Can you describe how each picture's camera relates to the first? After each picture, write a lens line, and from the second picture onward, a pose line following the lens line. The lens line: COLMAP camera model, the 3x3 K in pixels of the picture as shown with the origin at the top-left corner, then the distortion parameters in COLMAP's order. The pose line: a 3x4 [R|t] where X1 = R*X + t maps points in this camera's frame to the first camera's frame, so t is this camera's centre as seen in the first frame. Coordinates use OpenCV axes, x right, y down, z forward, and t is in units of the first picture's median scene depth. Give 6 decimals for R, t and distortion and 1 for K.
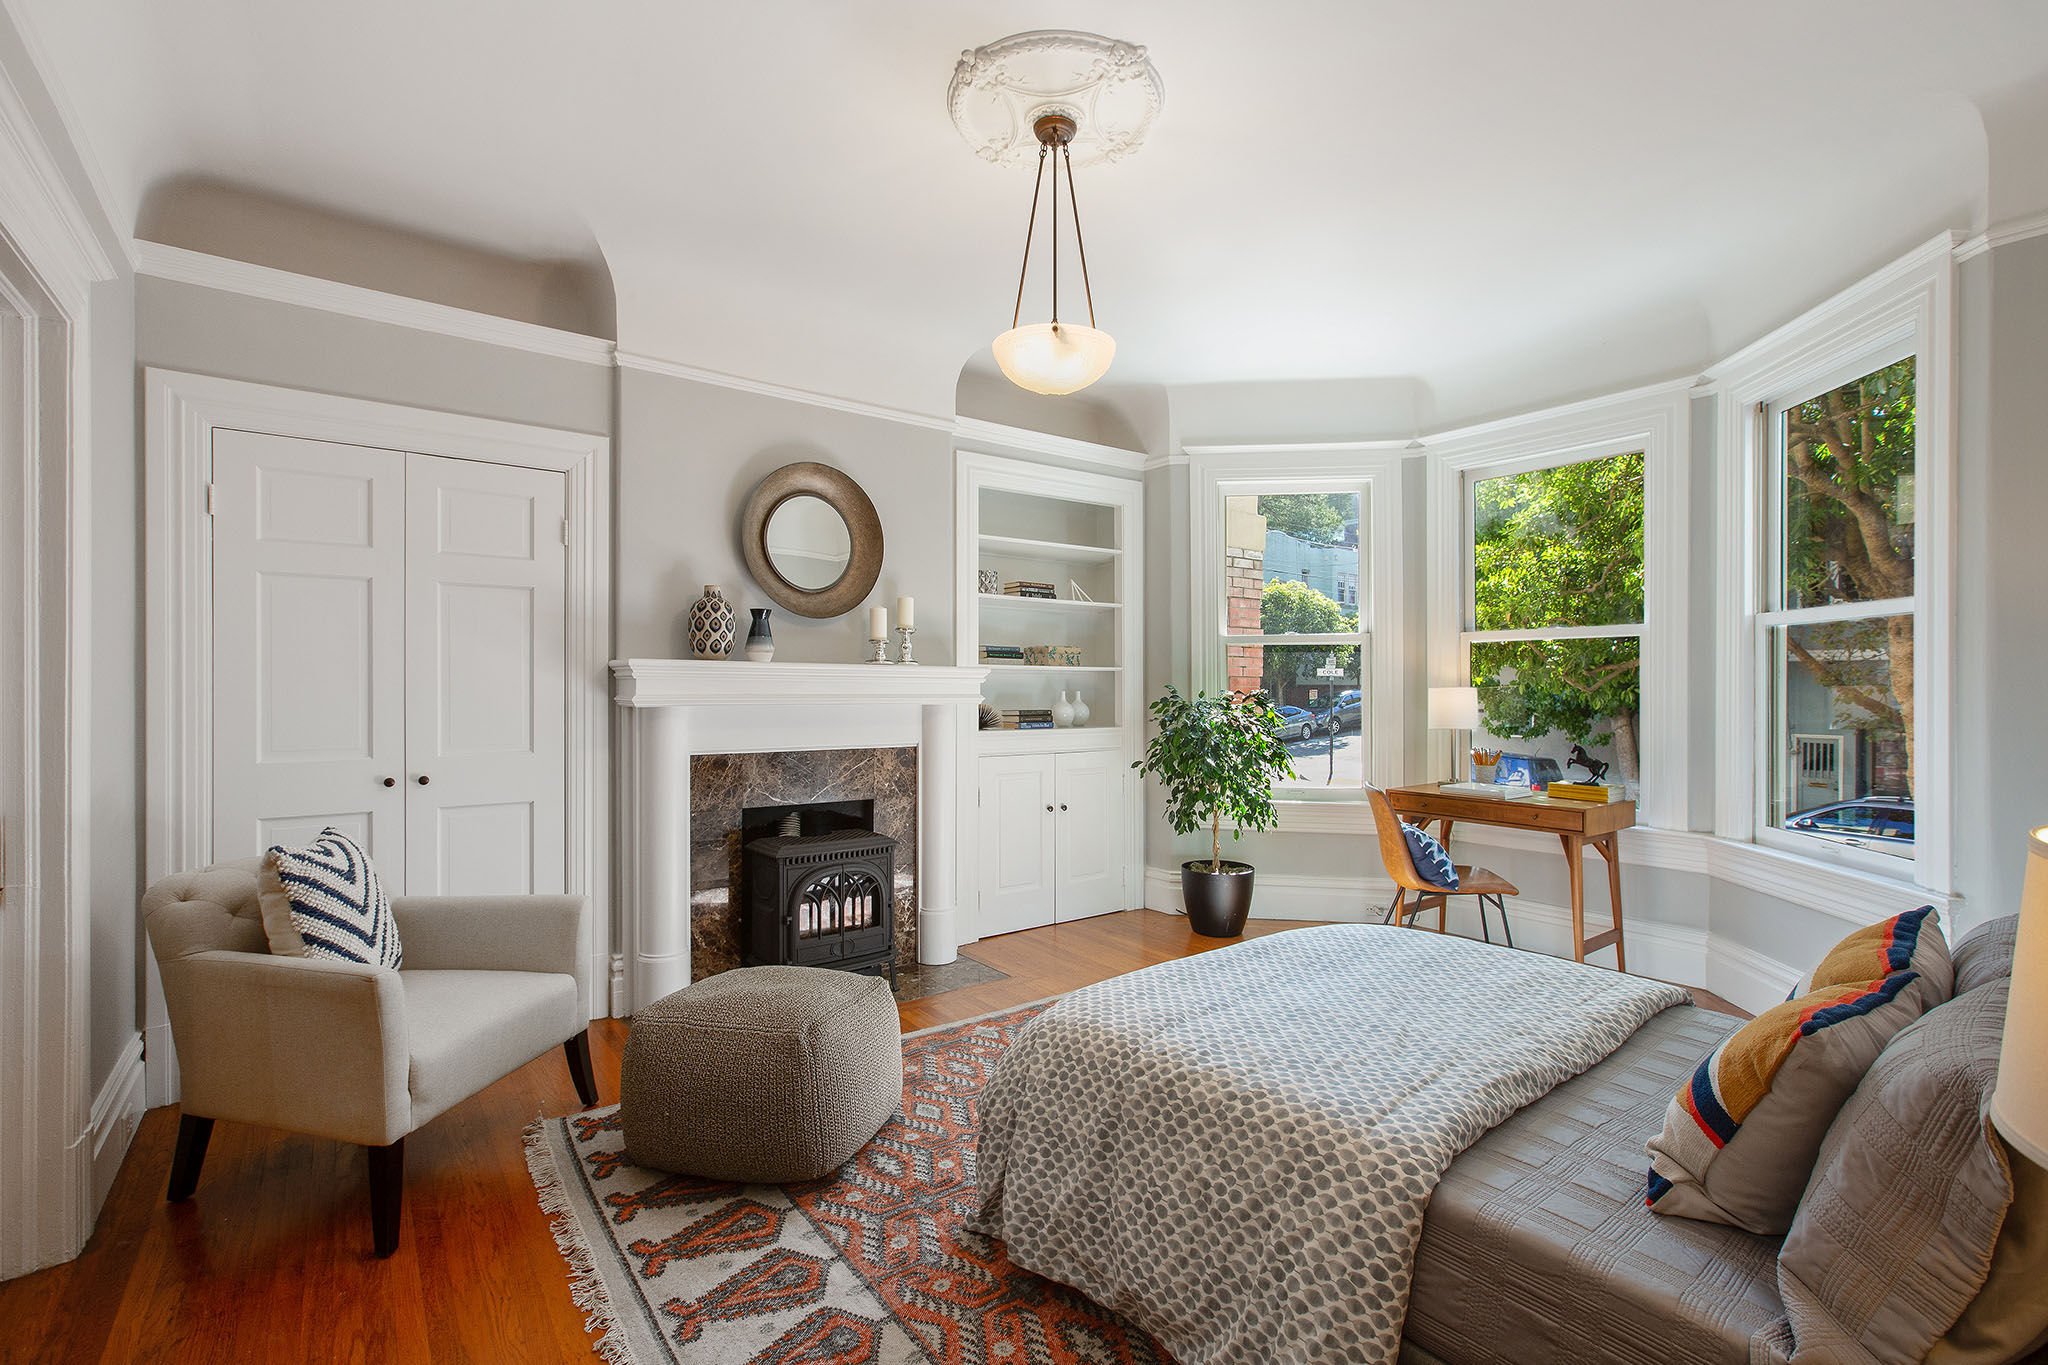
lens RADIAL K [[924.4, 0, 1020.4], [0, 924.4, 685.7], [0, 0, 1]] dist [-0.010663, 0.001631]
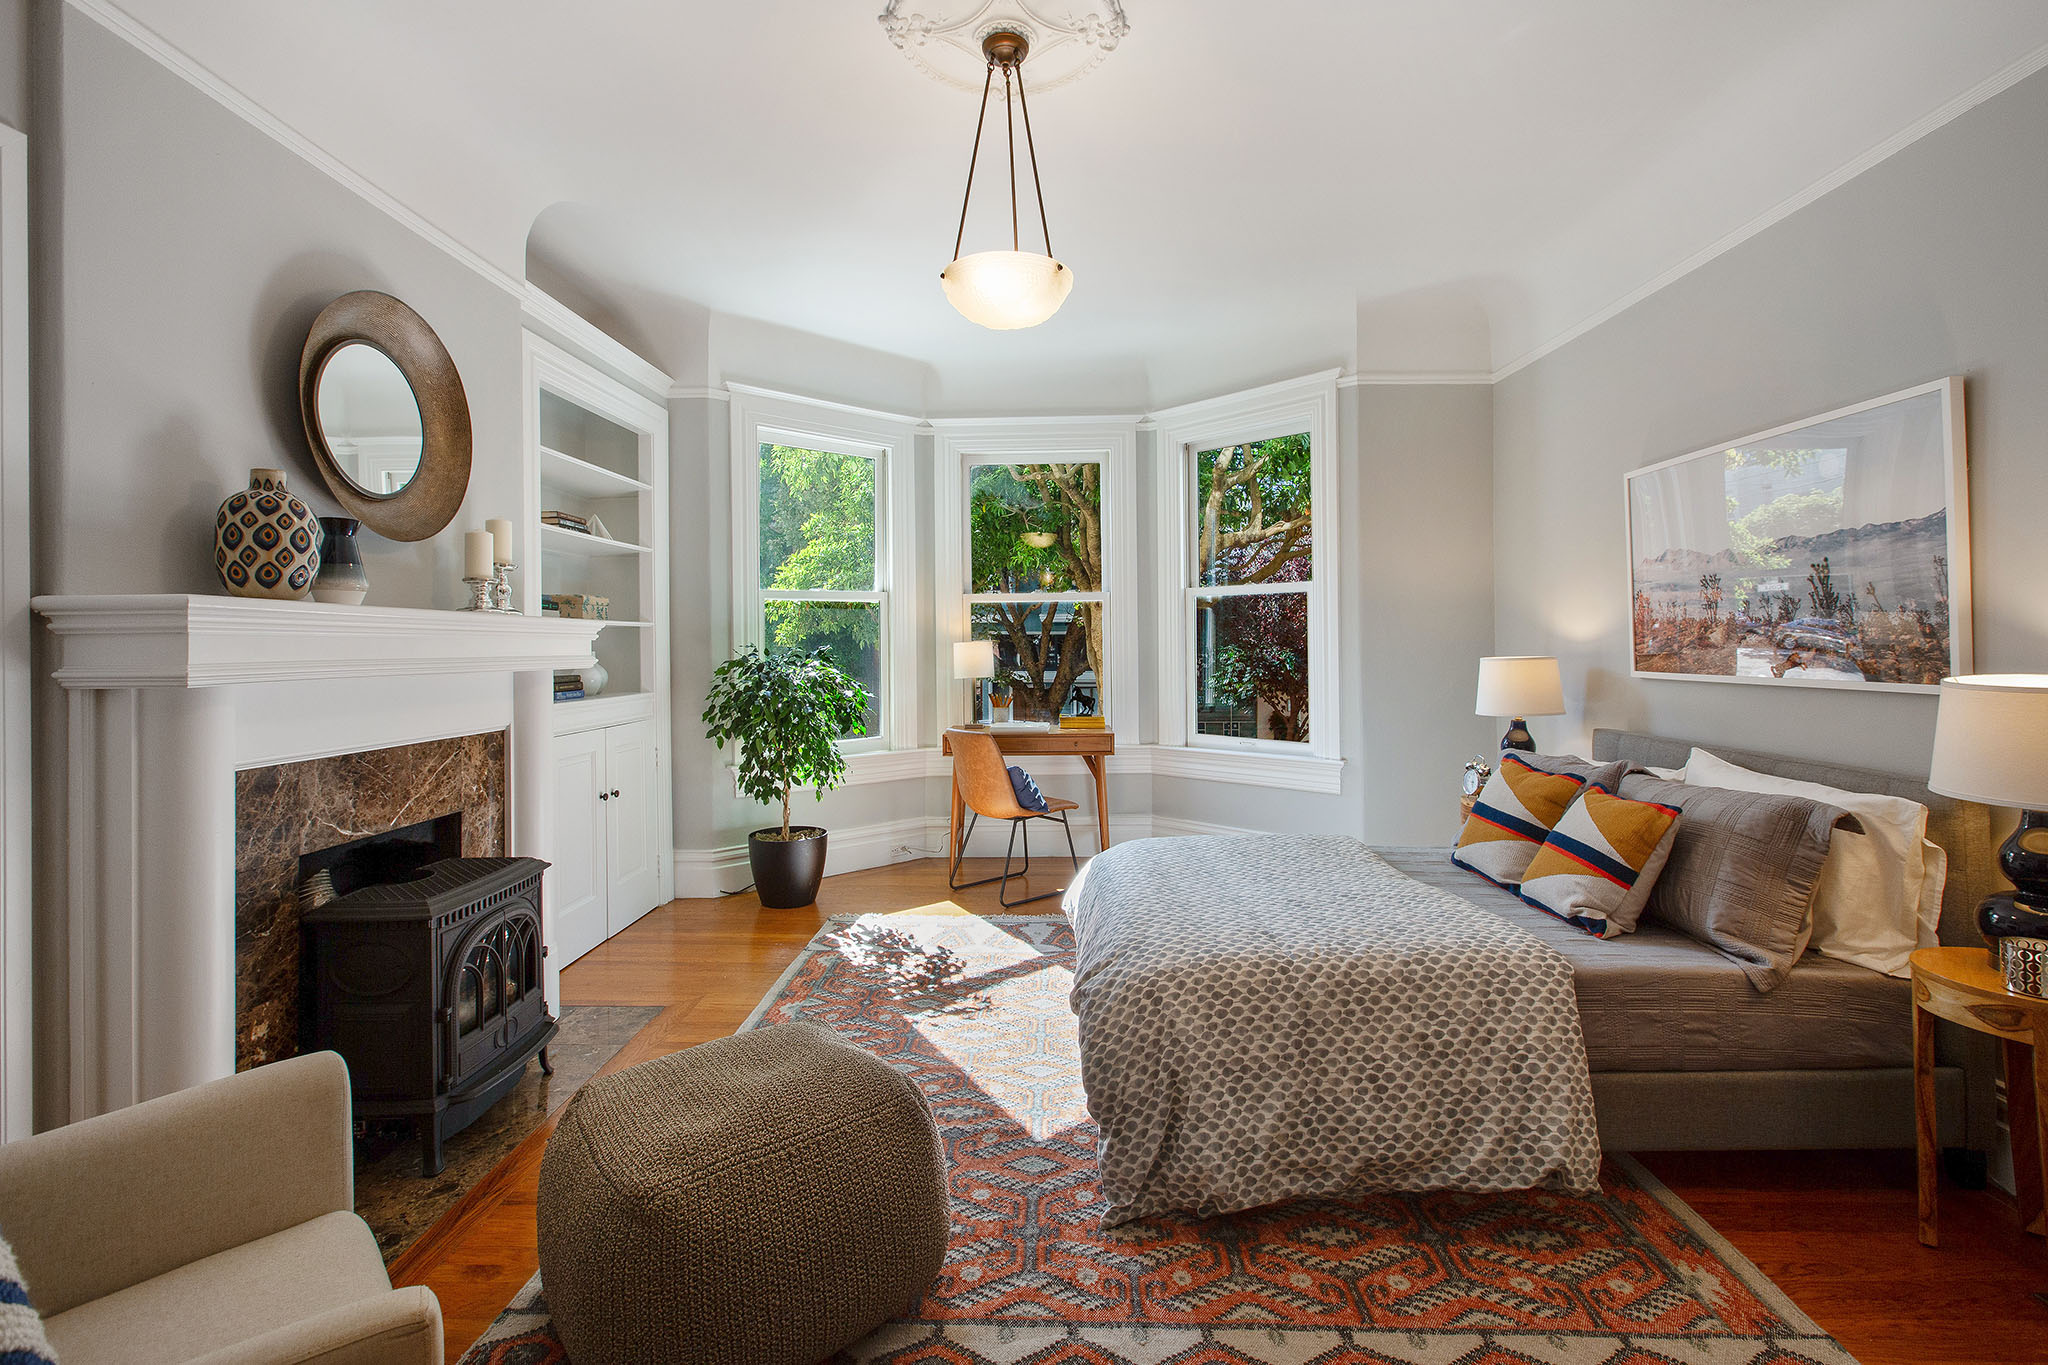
lens RADIAL K [[924.4, 0, 1021.5], [0, 924.4, 630.6], [0, 0, 1]] dist [-0.010663, 0.001631]
pose [[0.622973, 0.002366, 0.782240, -0.483628], [0.011097, 0.999868, -0.011862, 0.002451], [-0.782165, 0.016070, 0.622864, 0.282615]]
